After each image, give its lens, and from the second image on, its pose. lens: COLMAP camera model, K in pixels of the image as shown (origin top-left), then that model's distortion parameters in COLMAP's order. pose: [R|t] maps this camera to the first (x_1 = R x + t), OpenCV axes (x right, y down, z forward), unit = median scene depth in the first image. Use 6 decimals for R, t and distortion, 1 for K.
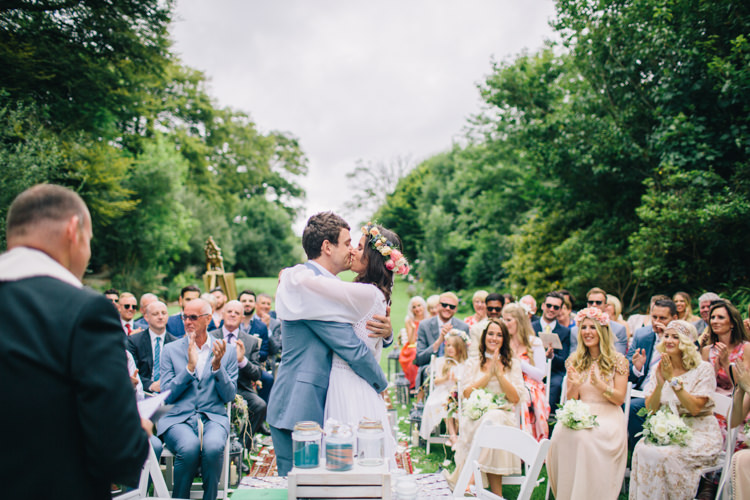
lens RADIAL K [[760.5, 0, 375.0], [0, 760.5, 250.0], [0, 0, 1]] dist [-0.049877, 0.013545]
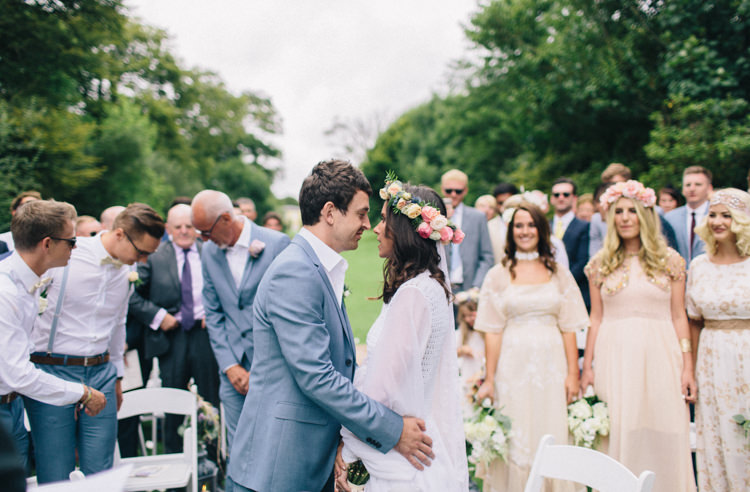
lens RADIAL K [[669.7, 0, 375.0], [0, 669.7, 246.0], [0, 0, 1]] dist [0.015731, 0.010825]
pose [[0.997617, -0.057953, 0.037452, -0.013746], [0.055583, 0.996559, 0.061479, -0.001951], [-0.040886, -0.059251, 0.997405, 0.142891]]
